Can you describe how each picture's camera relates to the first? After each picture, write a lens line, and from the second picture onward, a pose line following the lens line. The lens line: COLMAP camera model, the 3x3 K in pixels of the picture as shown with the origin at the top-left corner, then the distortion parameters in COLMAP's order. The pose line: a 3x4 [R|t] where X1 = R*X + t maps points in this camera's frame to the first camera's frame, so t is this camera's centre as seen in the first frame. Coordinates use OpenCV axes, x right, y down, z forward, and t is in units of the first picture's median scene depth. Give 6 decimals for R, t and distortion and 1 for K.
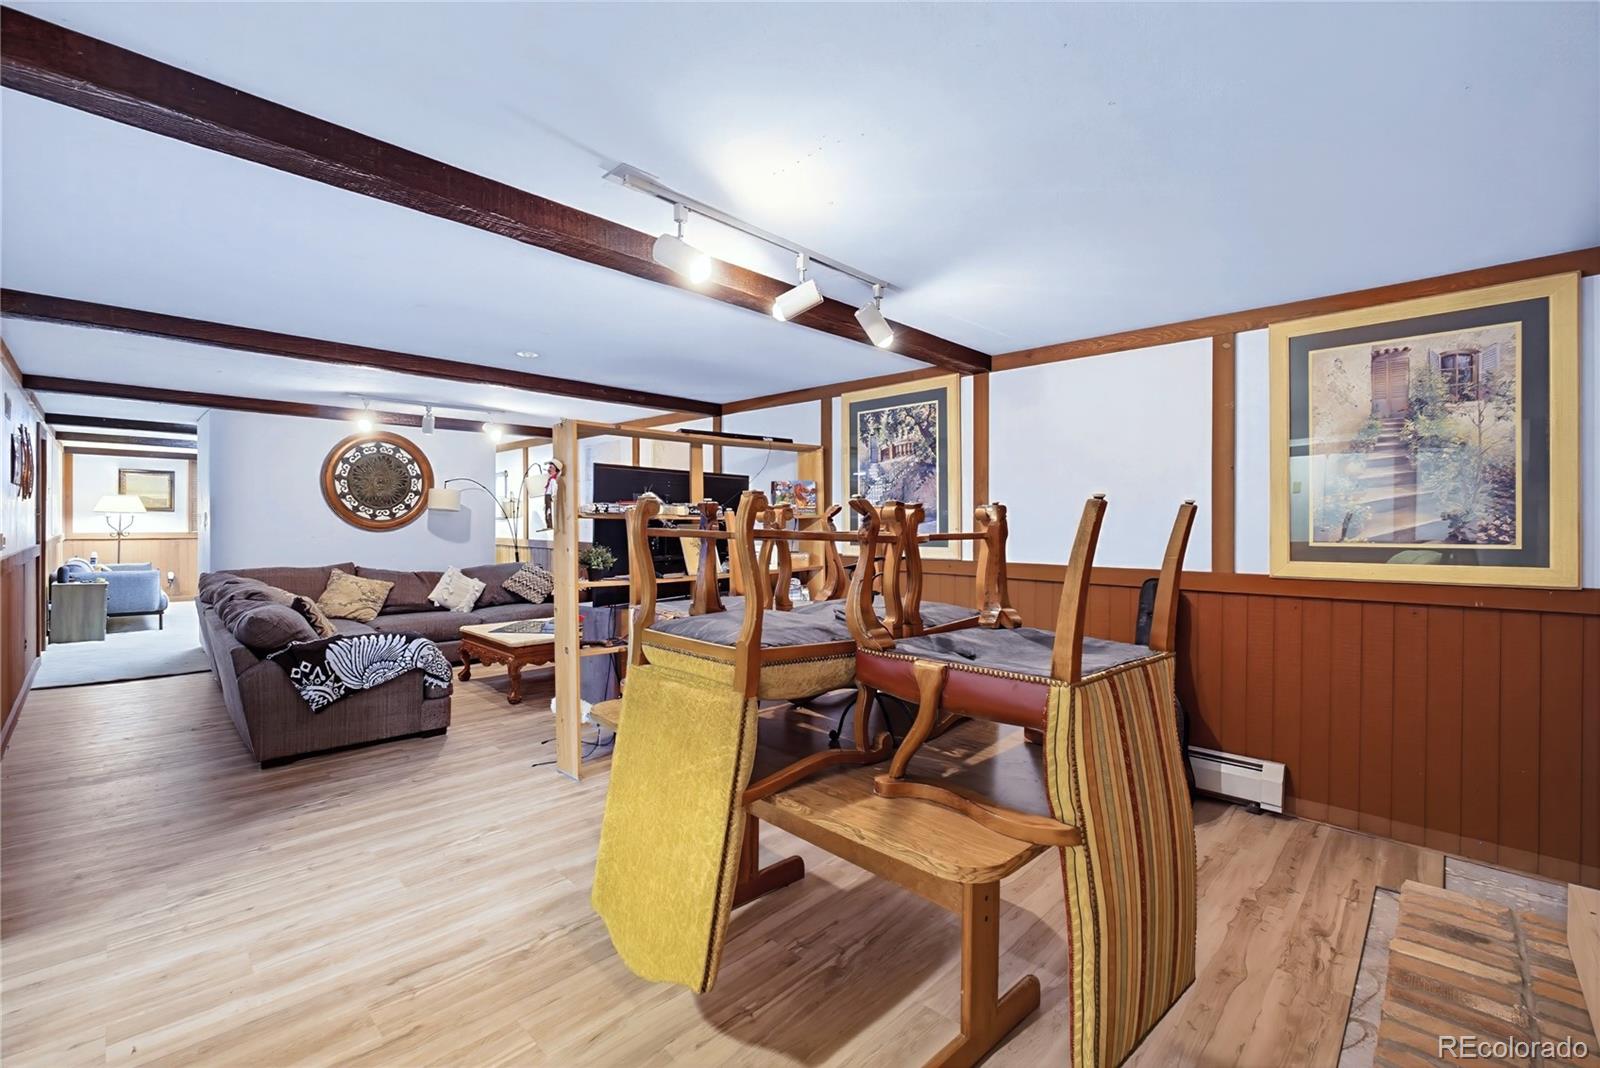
lens RADIAL K [[680.7, 0, 804.0], [0, 680.7, 526.9], [0, 0, 1]] dist [-0.013098, 0.002279]
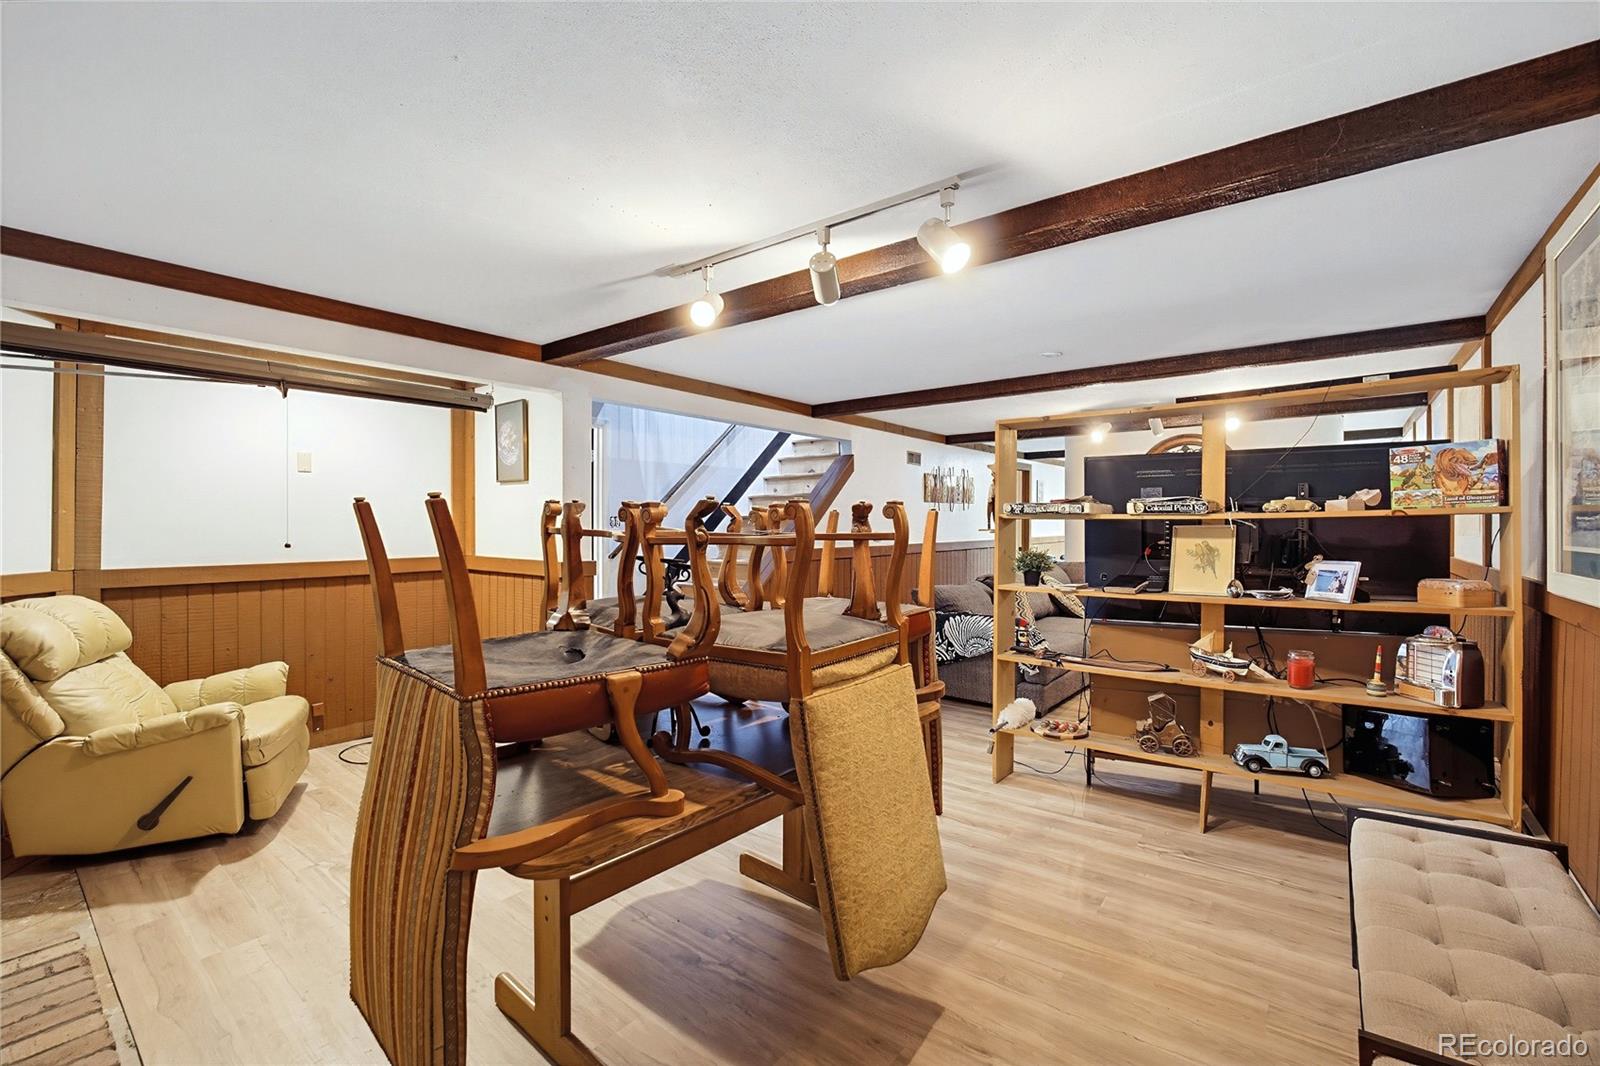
lens RADIAL K [[680.7, 0, 803.6], [0, 680.7, 528.9], [0, 0, 1]] dist [-0.013098, 0.002279]
pose [[0.103291, 0.002135, -0.994649, 0.944692], [-0.006761, 0.999976, 0.001444, 0.002204], [0.994628, 0.006576, 0.103303, 0.930741]]
